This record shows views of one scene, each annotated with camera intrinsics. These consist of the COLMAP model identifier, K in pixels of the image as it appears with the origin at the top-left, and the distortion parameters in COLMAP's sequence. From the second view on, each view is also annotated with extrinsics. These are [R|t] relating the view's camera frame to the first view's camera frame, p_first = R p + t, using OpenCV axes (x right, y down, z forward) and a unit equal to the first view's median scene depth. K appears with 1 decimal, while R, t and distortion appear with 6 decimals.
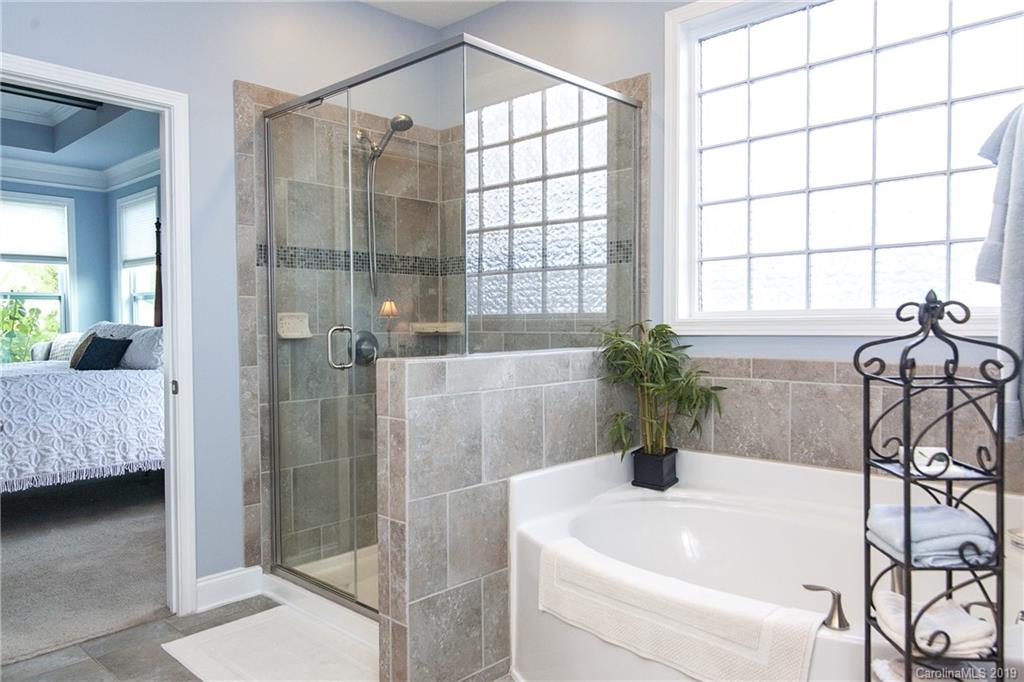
lens RADIAL K [[726.5, 0, 512.0], [0, 726.5, 341.0], [0, 0, 1]] dist [0.003152, -0.000184]
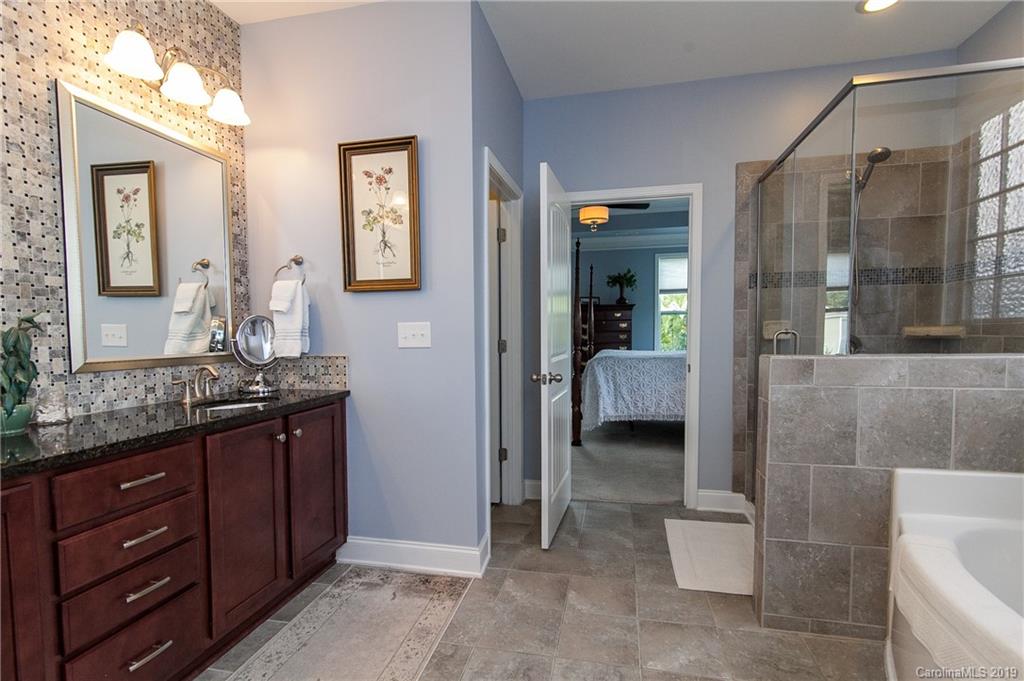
lens RADIAL K [[496.0, 0, 509.9], [0, 496.0, 355.7], [0, 0, 1]] dist [0.000080, -0.000176]
pose [[0.496447, 0.042759, -0.867014, 0.311484], [-0.015410, 0.999063, 0.040448, -0.003087], [0.867931, -0.006720, 0.496640, 0.110166]]
